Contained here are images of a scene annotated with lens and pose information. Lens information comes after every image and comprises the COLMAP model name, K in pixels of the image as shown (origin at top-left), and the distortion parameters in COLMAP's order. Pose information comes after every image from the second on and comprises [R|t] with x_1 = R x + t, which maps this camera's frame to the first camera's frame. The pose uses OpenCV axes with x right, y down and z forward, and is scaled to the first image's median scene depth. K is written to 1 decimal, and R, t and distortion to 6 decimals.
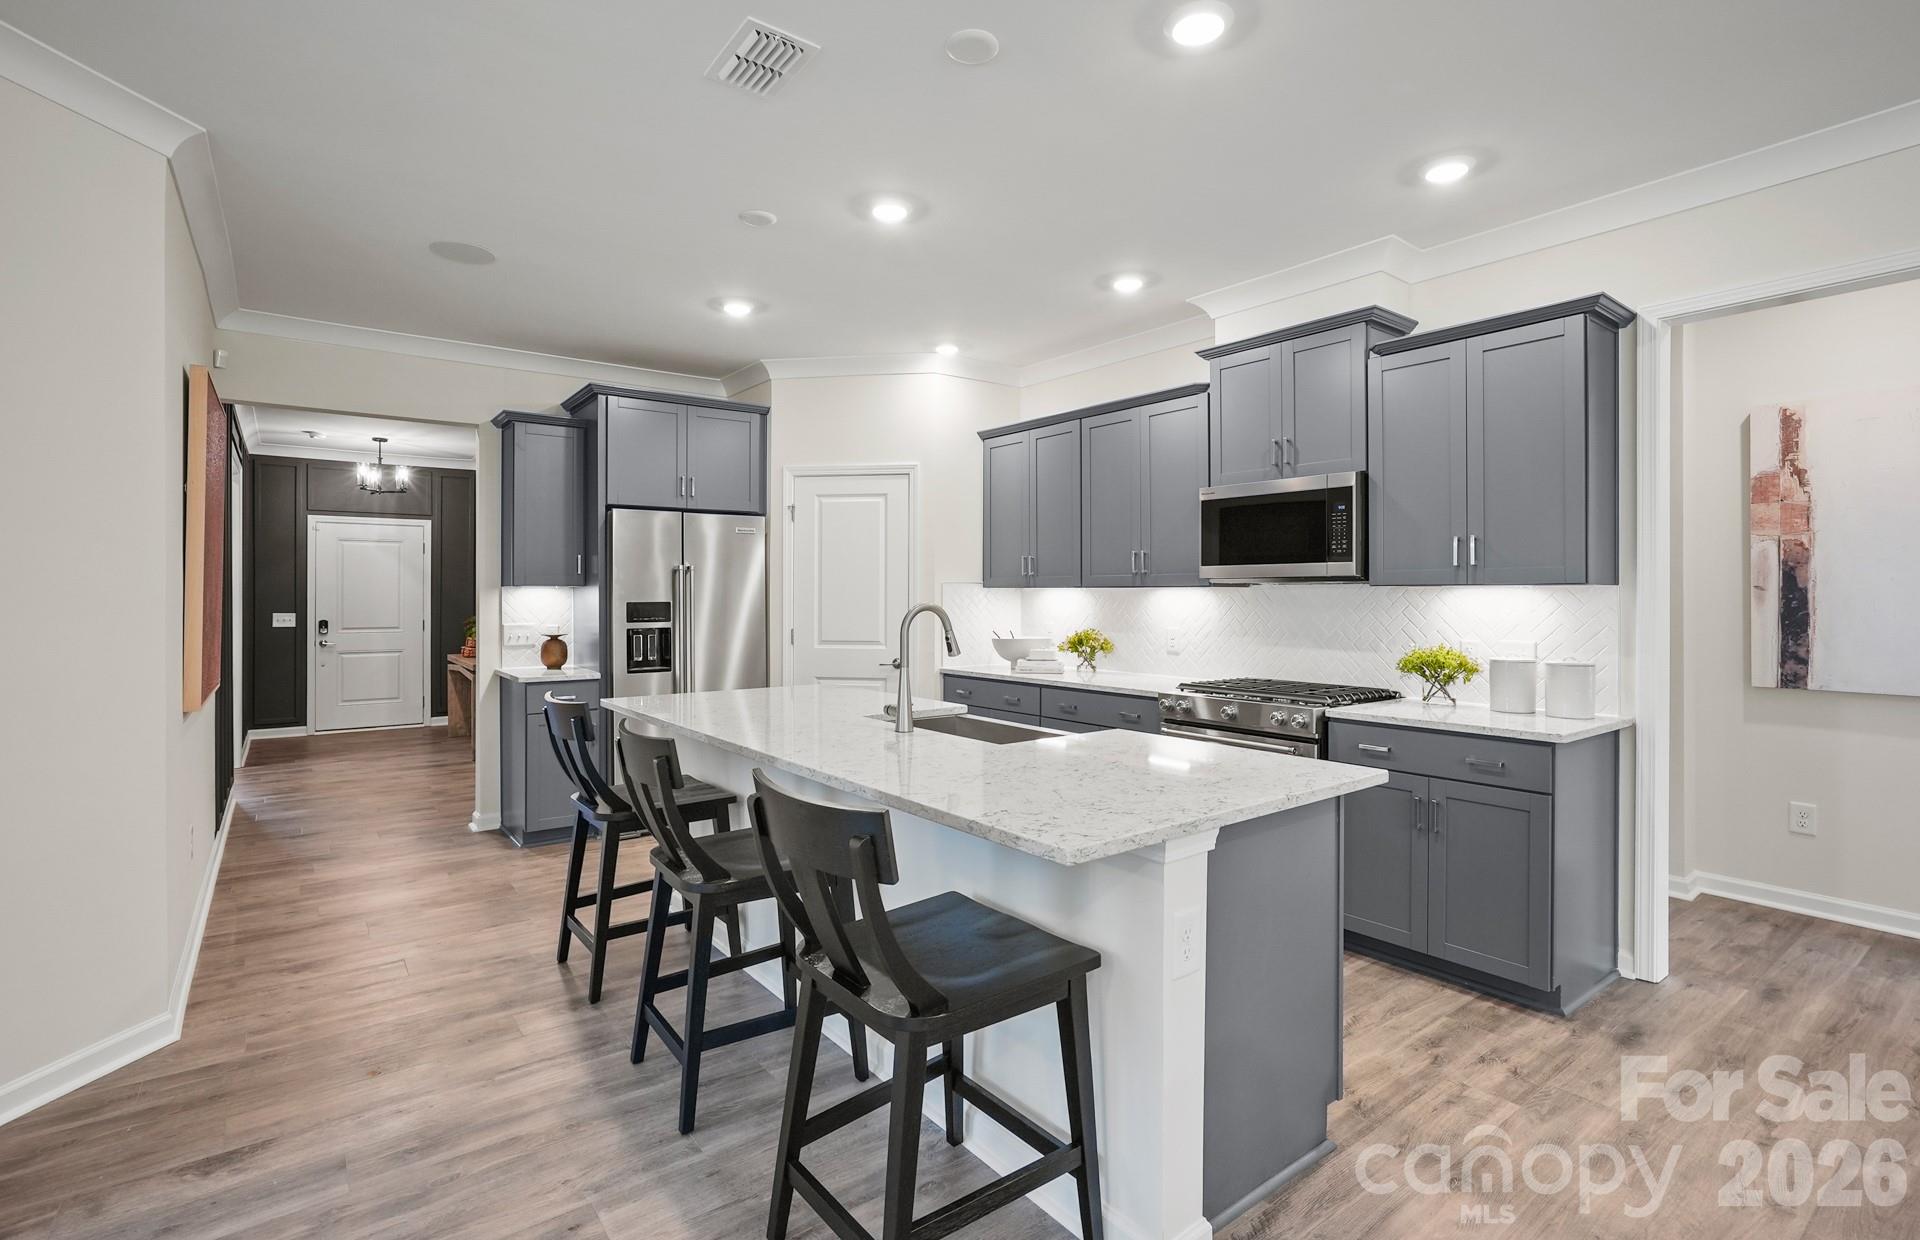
lens RADIAL K [[895.6, 0, 963.8], [0, 895.6, 605.5], [0, 0, 1]] dist [-0.036609, 0.023776]
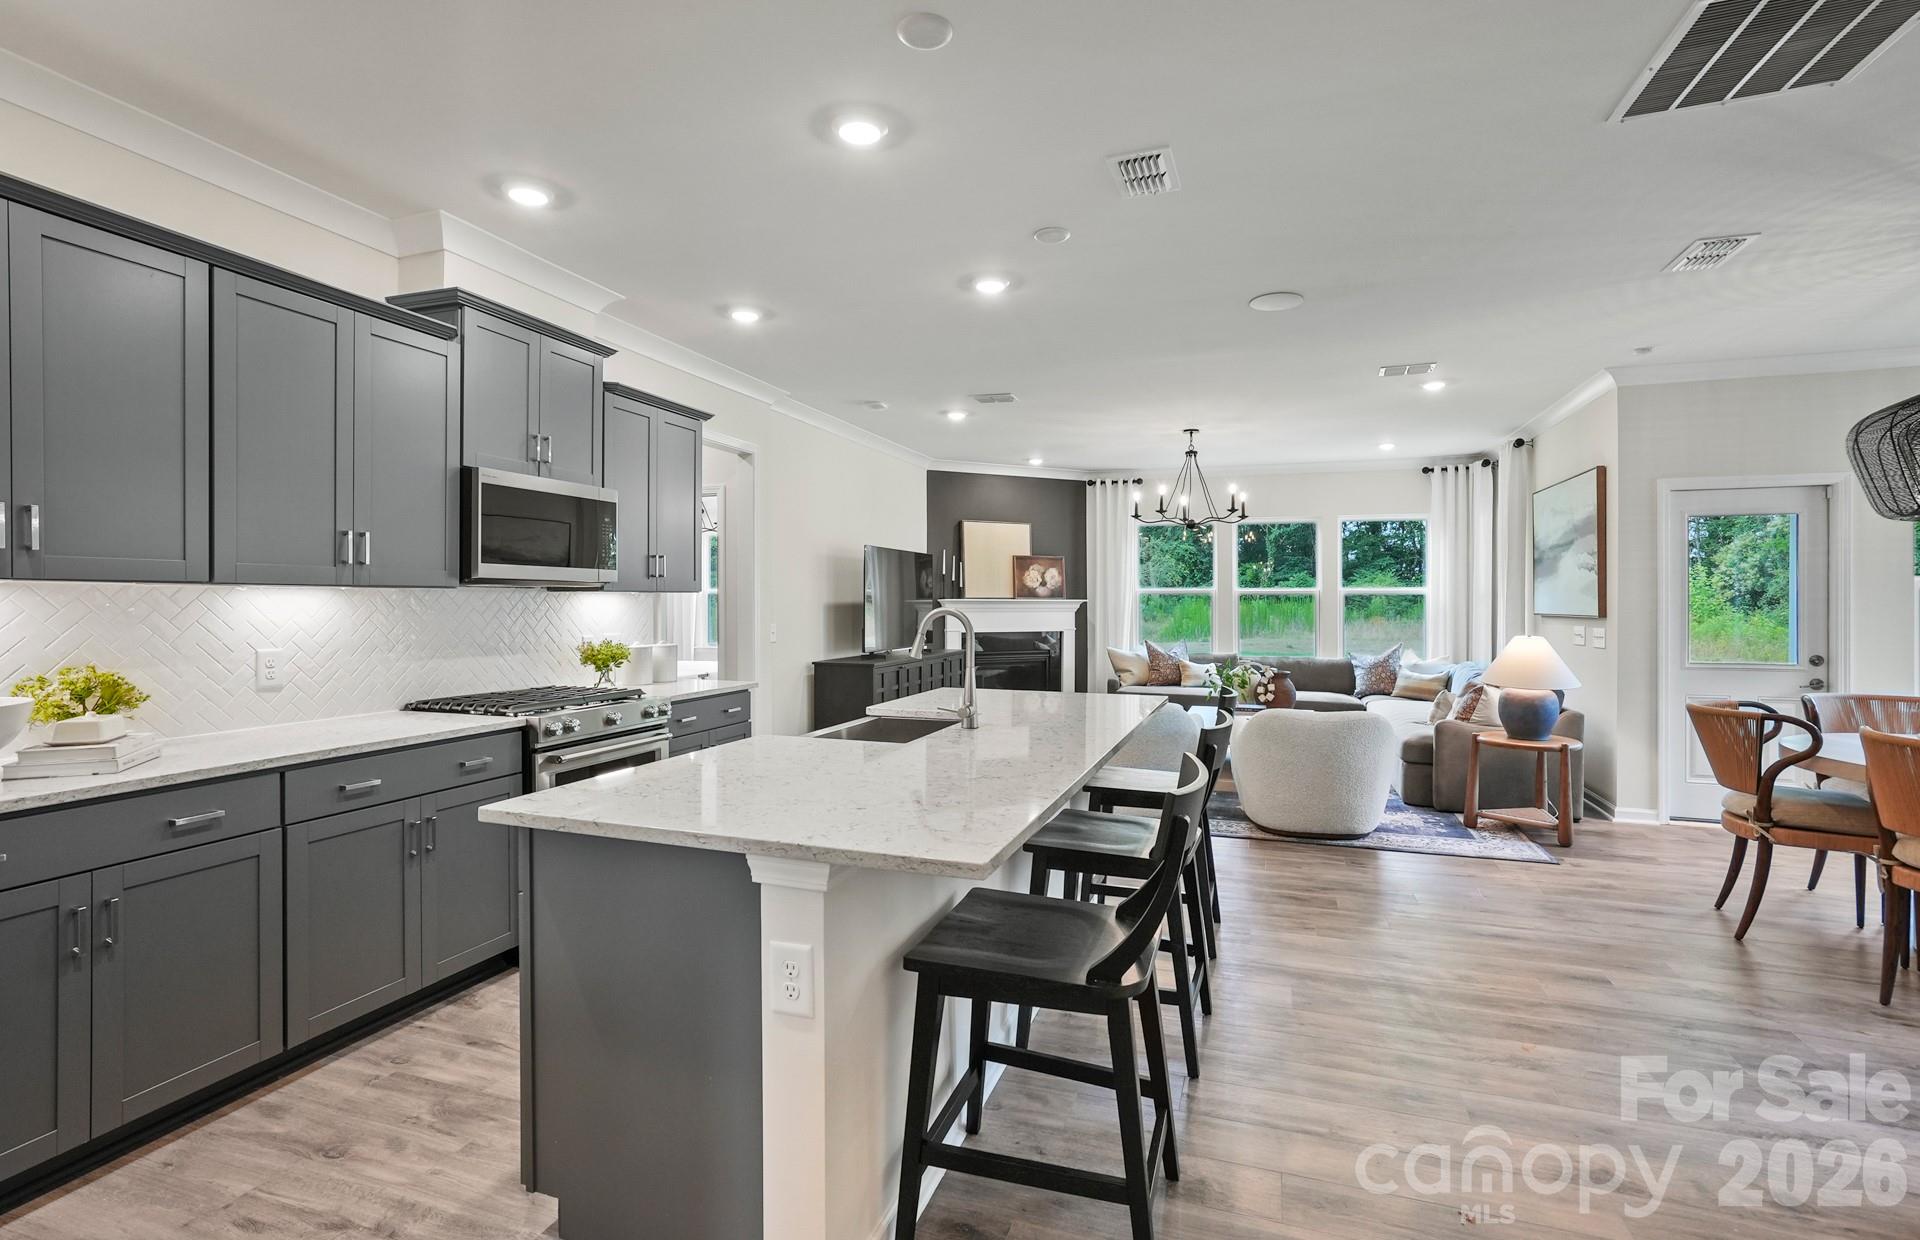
lens RADIAL K [[895.6, 0, 963.8], [0, 895.6, 605.5], [0, 0, 1]] dist [-0.036609, 0.023776]
pose [[-0.557729, -0.005448, 0.830005, -0.856682], [0.004124, 0.999948, 0.009334, -0.014756], [-0.830013, 0.008629, -0.557677, 1.448466]]
